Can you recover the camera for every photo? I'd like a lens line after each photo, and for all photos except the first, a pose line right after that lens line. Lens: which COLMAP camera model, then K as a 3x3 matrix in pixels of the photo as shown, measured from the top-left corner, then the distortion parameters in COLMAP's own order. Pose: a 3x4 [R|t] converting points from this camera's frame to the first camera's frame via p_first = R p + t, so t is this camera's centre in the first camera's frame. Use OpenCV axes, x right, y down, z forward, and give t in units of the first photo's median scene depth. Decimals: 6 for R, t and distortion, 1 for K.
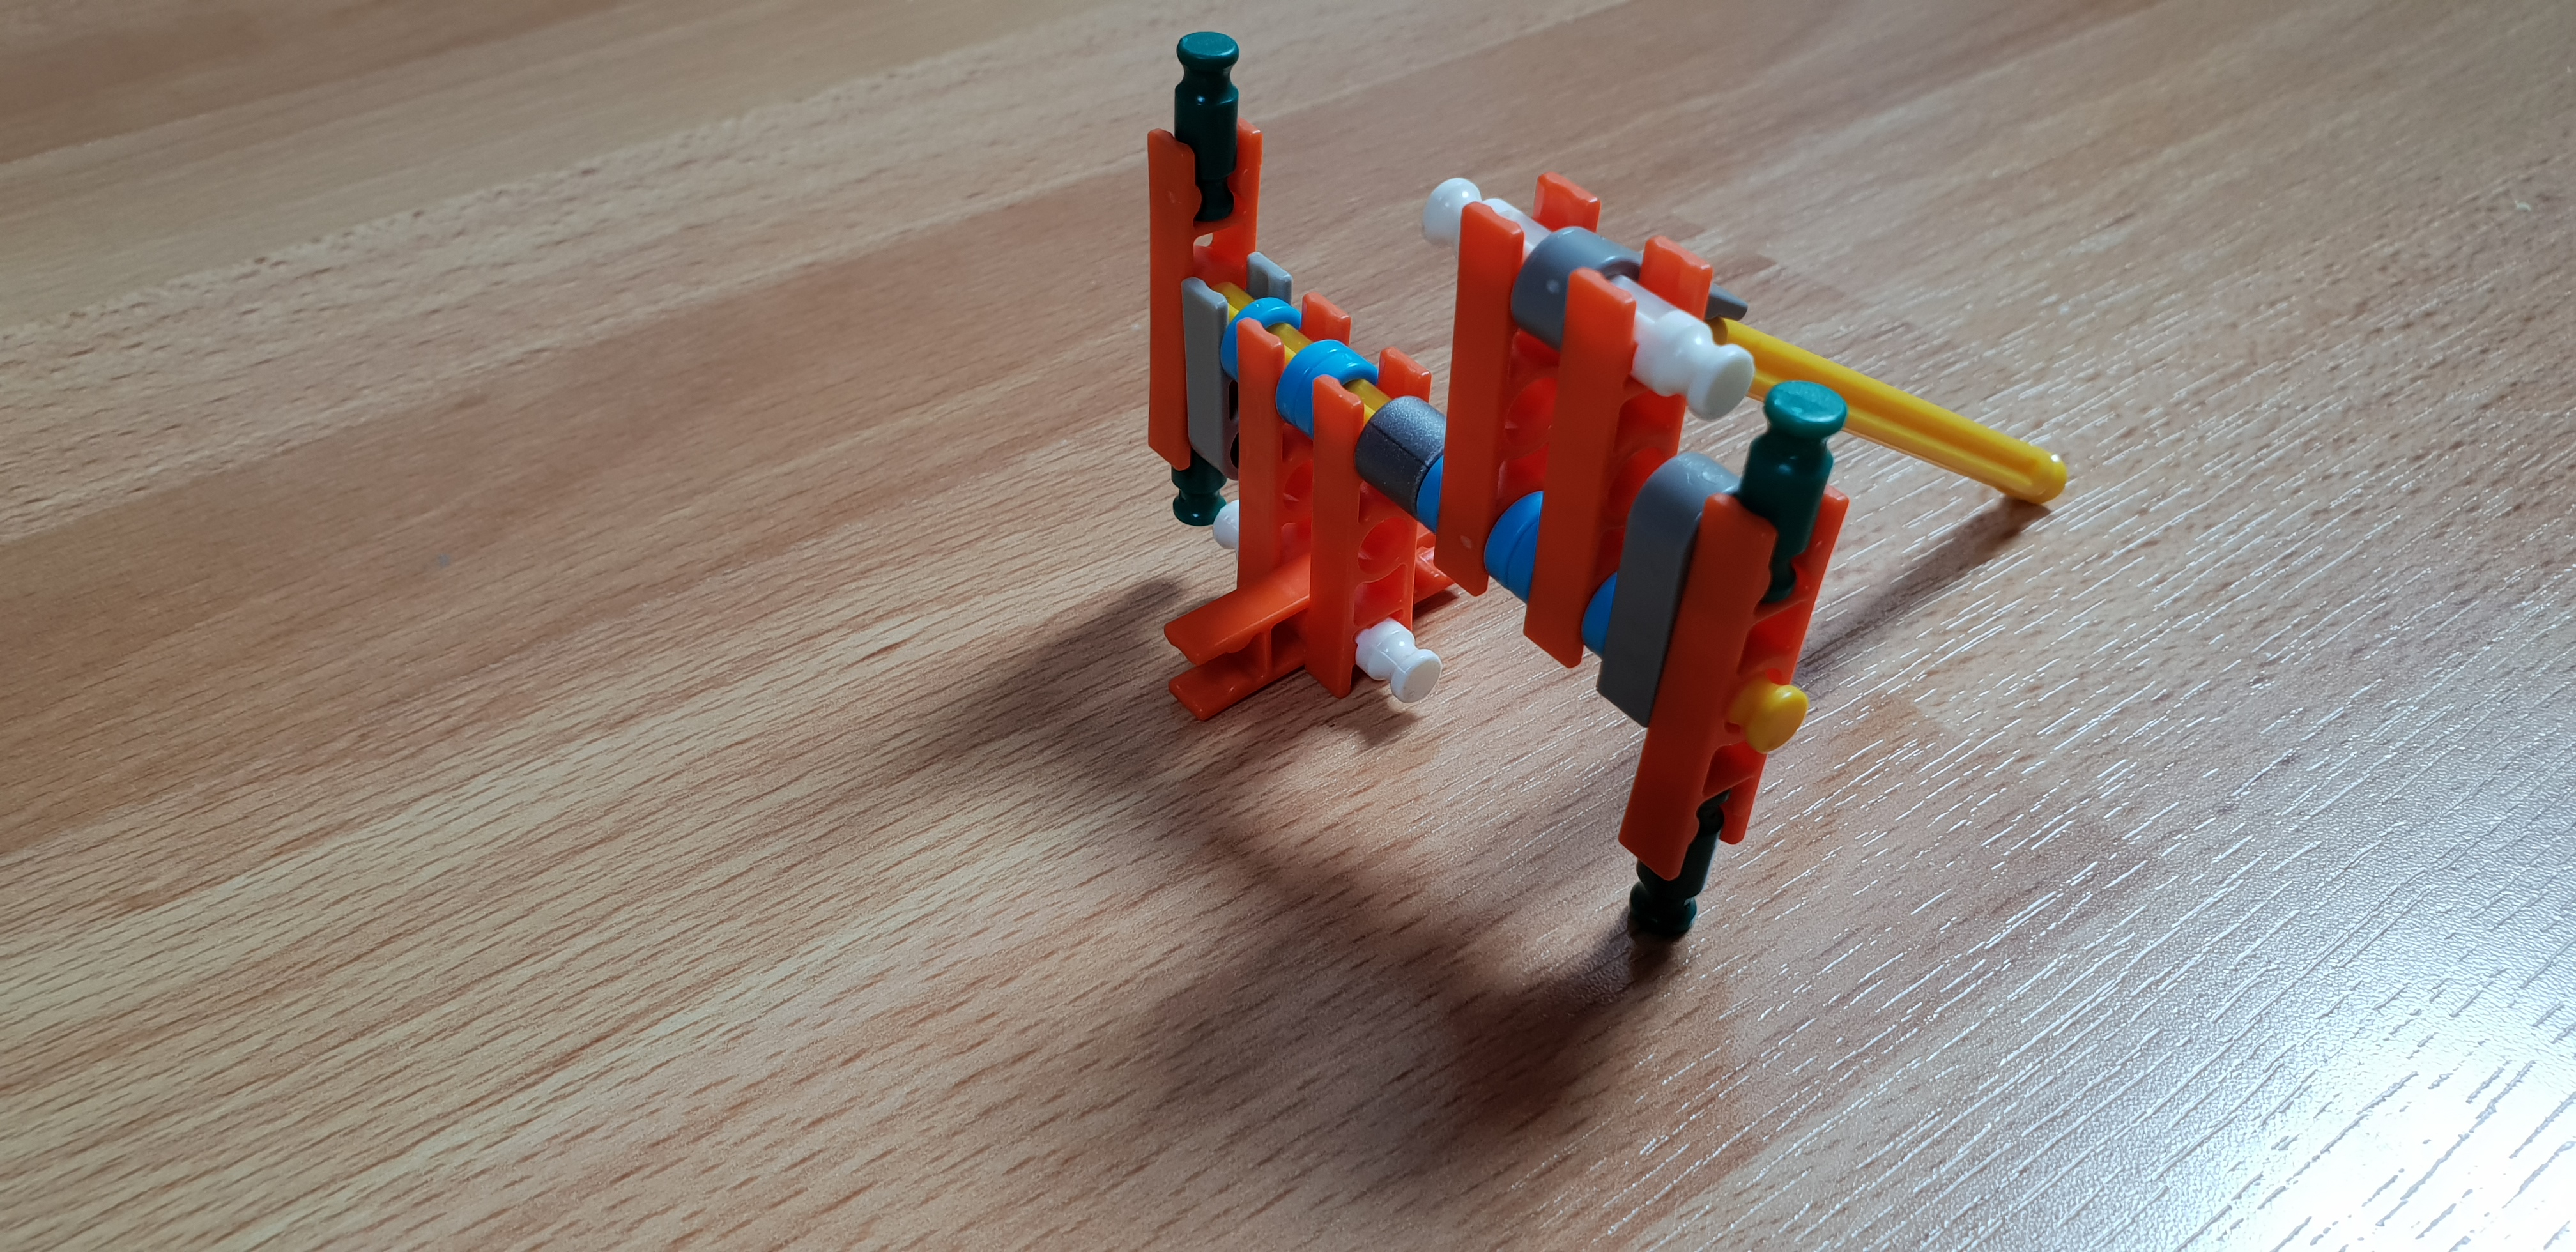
lens RADIAL K [[2057.1, 0, 1270.1], [0, 2057.1, 639.2], [0, 0, 1]] dist [0.000178, 0.007203]
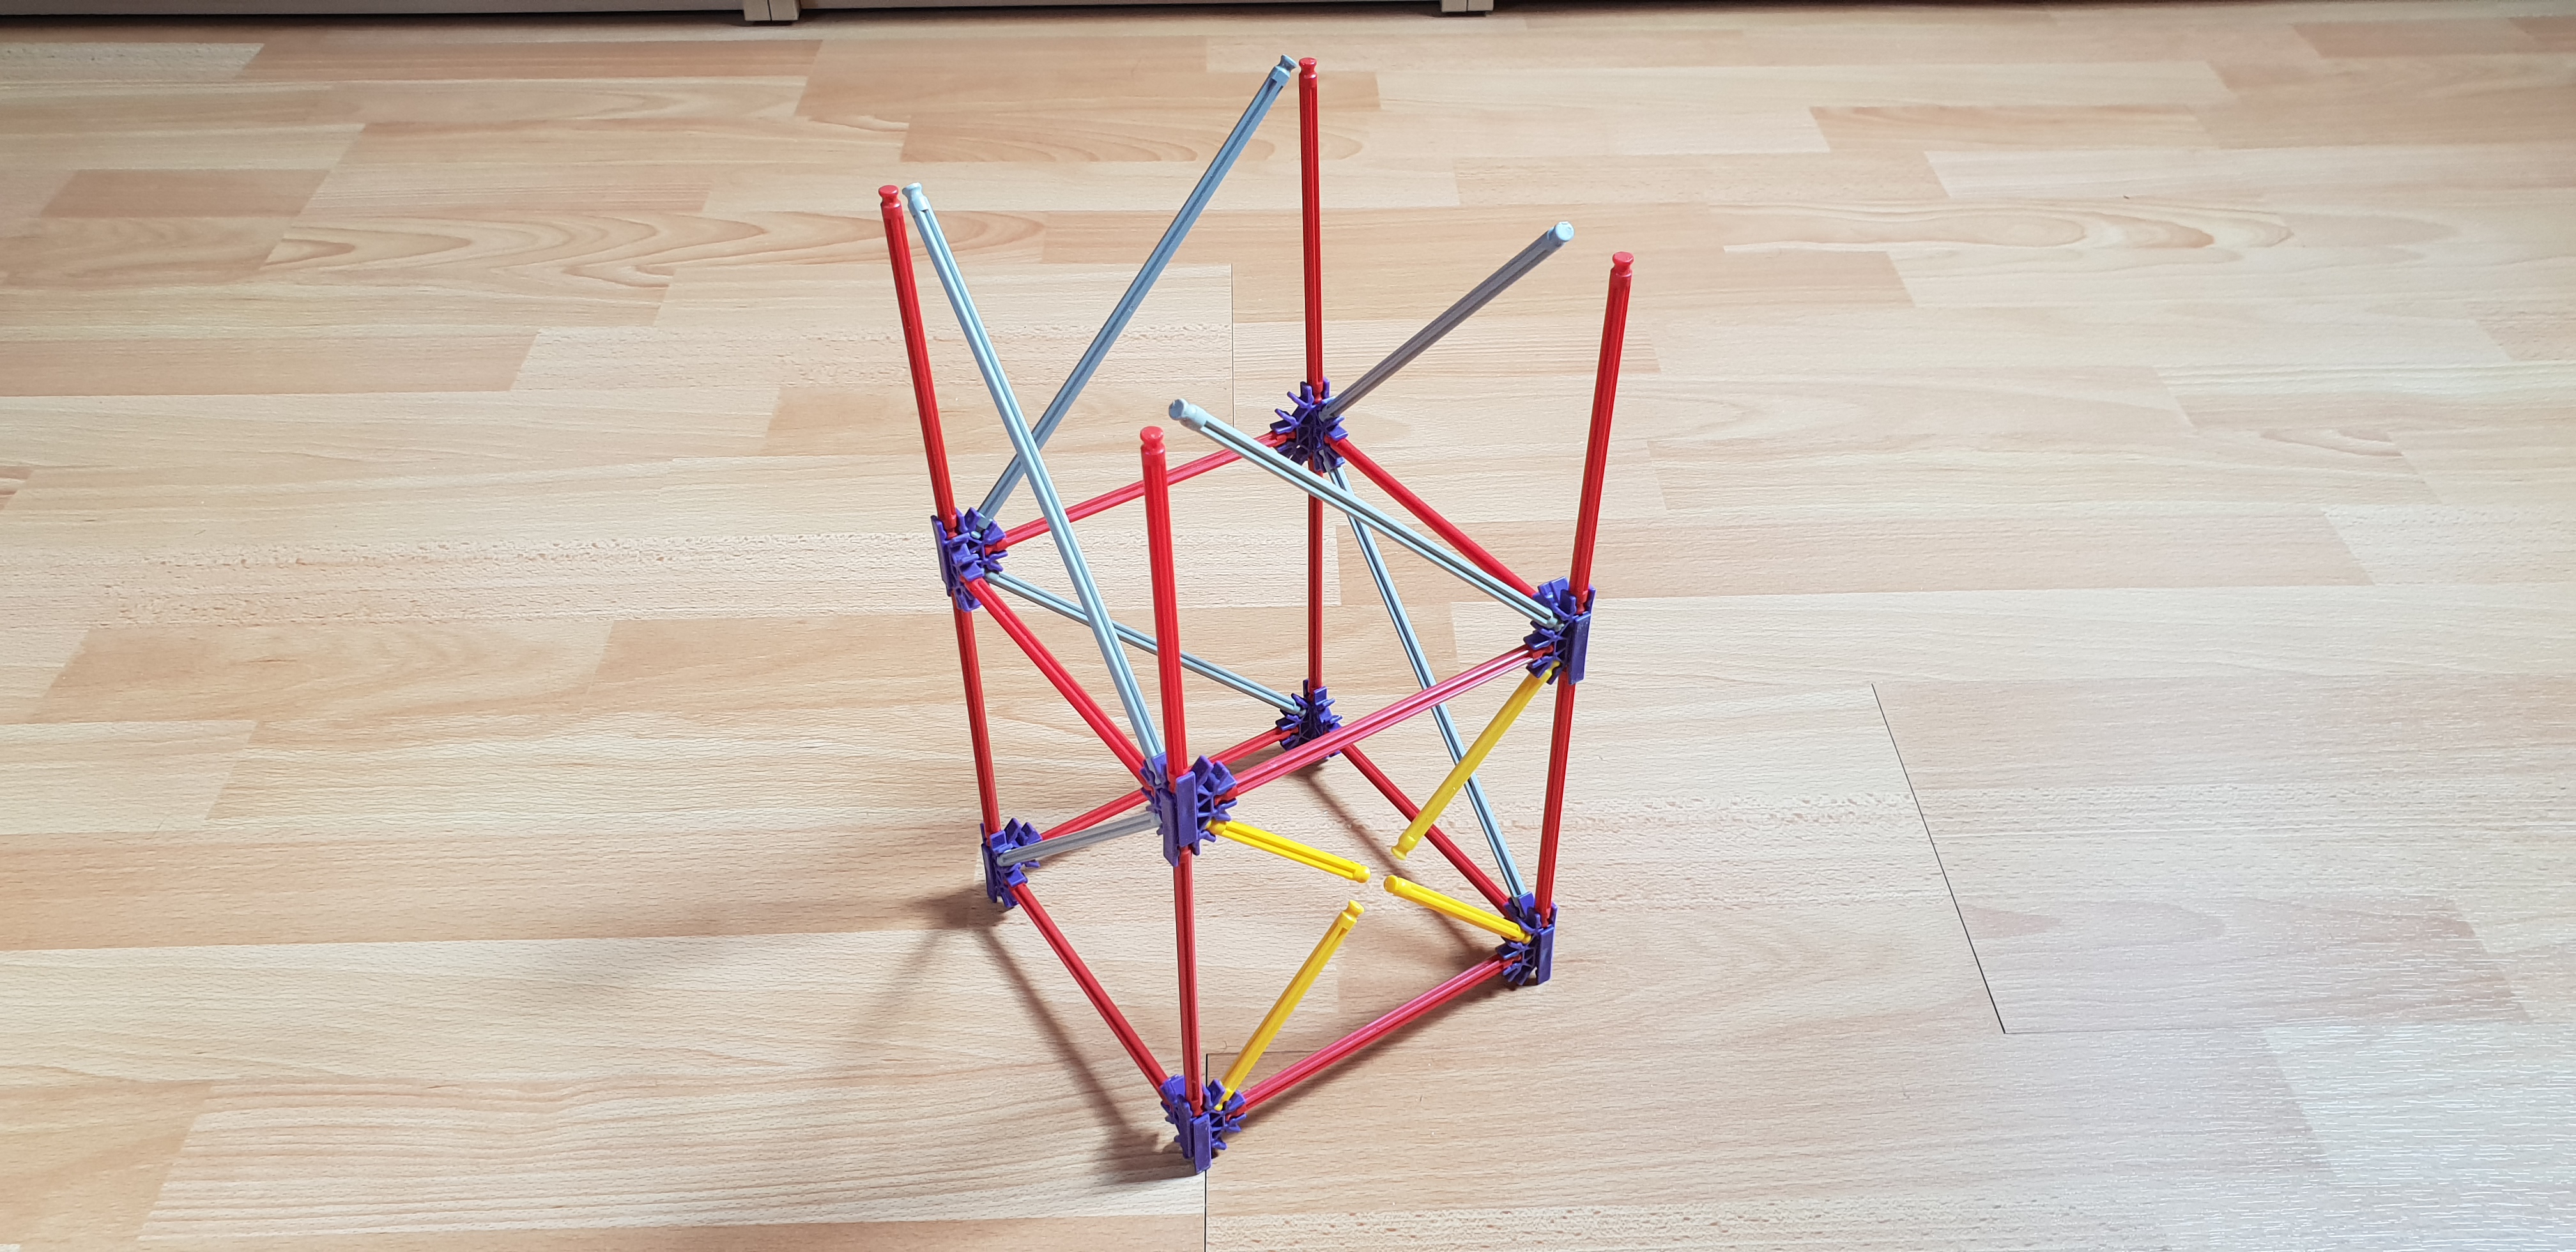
lens RADIAL K [[2057.1, 0, 1282.4], [0, 2057.1, 621.1], [0, 0, 1]] dist [0.000178, 0.007203]
pose [[0.824231, 0.389556, -0.410961, 1.674212], [-0.365562, 0.920319, 0.139206, -0.883256], [0.432443, 0.035494, 0.900962, -1.735419]]
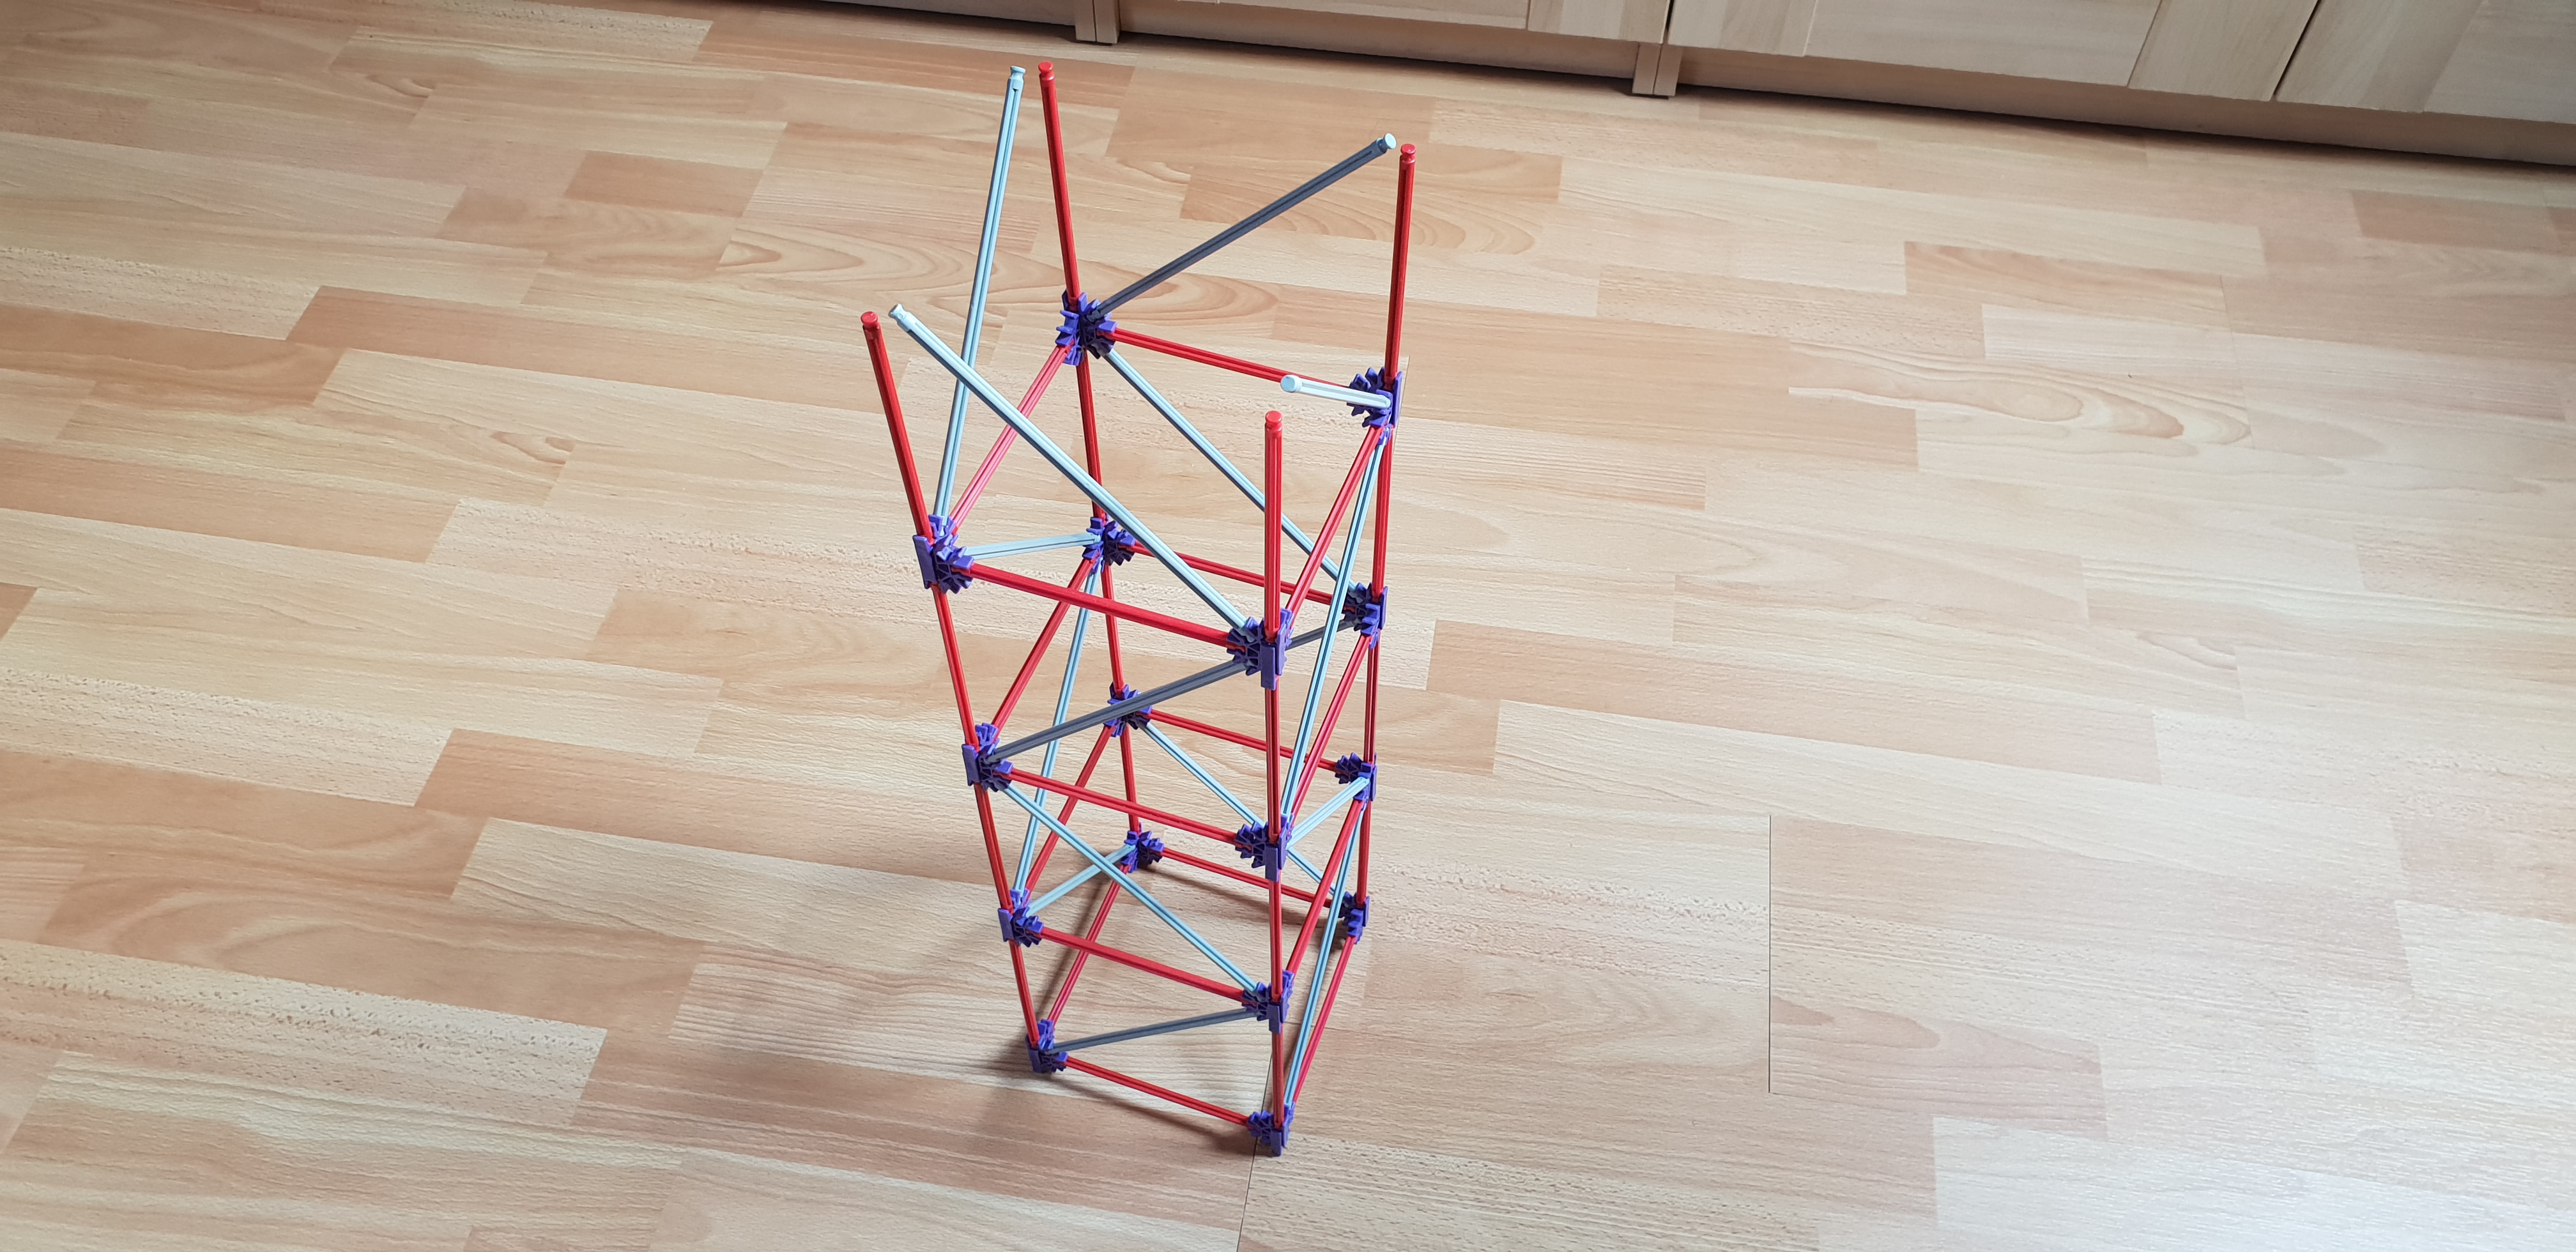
lens RADIAL K [[2057.1, 0, 1277.1], [0, 2057.1, 601.3], [0, 0, 1]] dist [0.000178, 0.007203]
pose [[0.707609, 0.574899, -0.410830, 2.010668], [-0.447044, 0.814497, 0.369792, -2.338595], [0.547213, -0.078009, 0.833350, -2.970116]]
